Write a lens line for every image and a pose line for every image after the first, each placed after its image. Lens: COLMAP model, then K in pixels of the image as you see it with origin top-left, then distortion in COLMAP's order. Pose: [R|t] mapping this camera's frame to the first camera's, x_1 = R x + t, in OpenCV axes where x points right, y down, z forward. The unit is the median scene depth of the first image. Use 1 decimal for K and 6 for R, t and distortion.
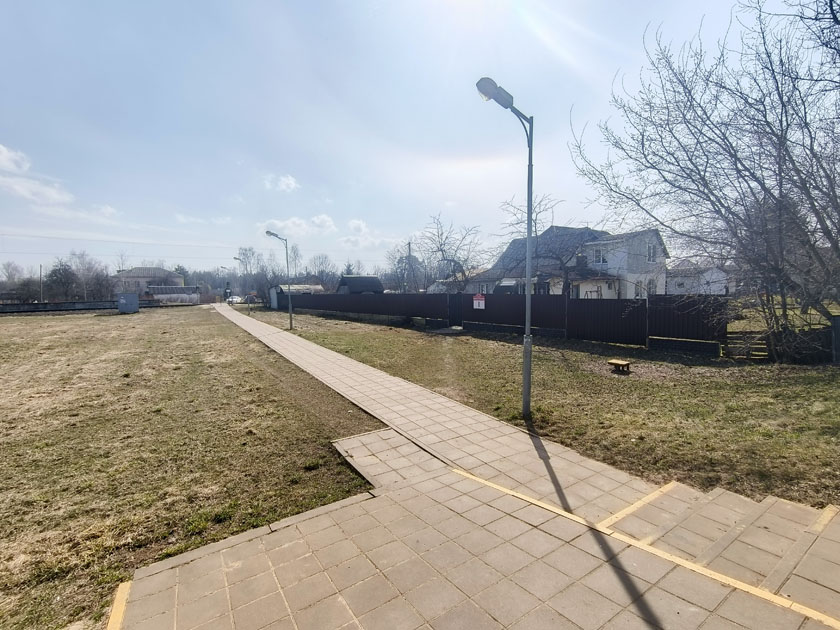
lens RADIAL K [[378.5, 0, 420.0], [0, 378.5, 319.4], [0, 0, 1]] dist [-0.001455, -0.000522]
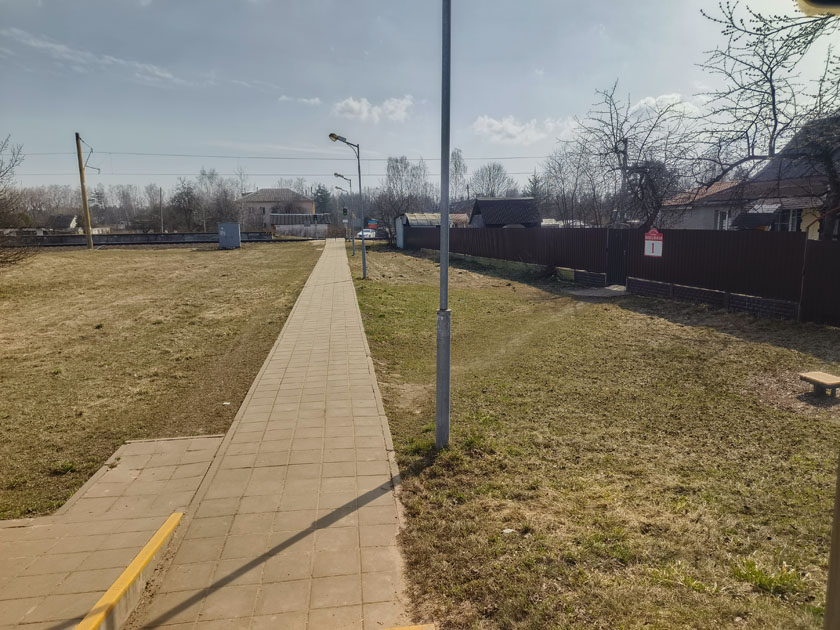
lens RADIAL K [[585.0, 0, 420.0], [0, 585.0, 315.0], [0, 0, 1]] dist [0.042910, -0.000501]
pose [[0.914849, 0.069168, -0.397829, 0.379423], [-0.036098, 0.995284, 0.090033, -0.015007], [0.402180, -0.068006, 0.913031, 0.134215]]
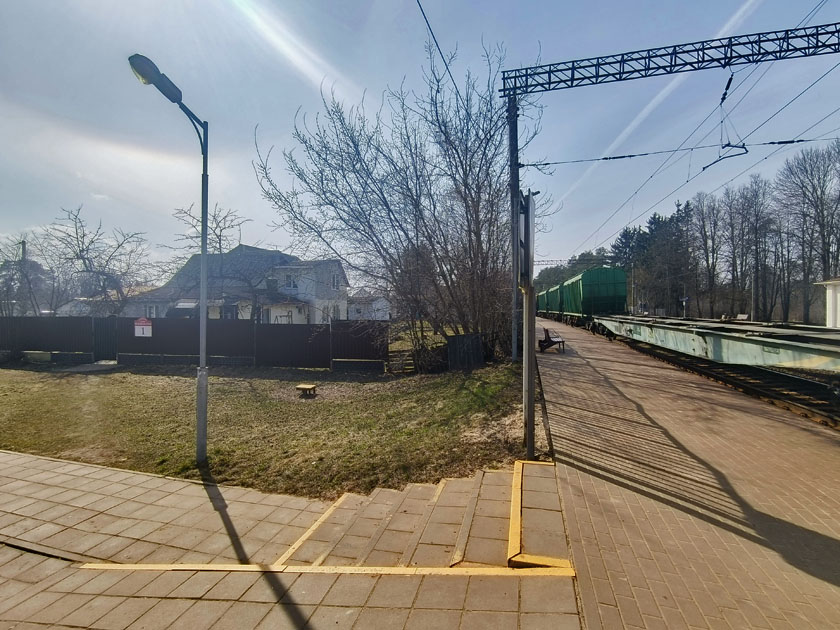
lens RADIAL K [[402.7, 0, 420.0], [0, 402.7, 315.0], [0, 0, 1]] dist [0.002204, 0.000500]
pose [[0.733137, 0.013277, 0.679951, 0.014848], [0.038100, 0.997437, -0.060556, -0.000935], [-0.679013, 0.070303, 0.730753, -0.008347]]
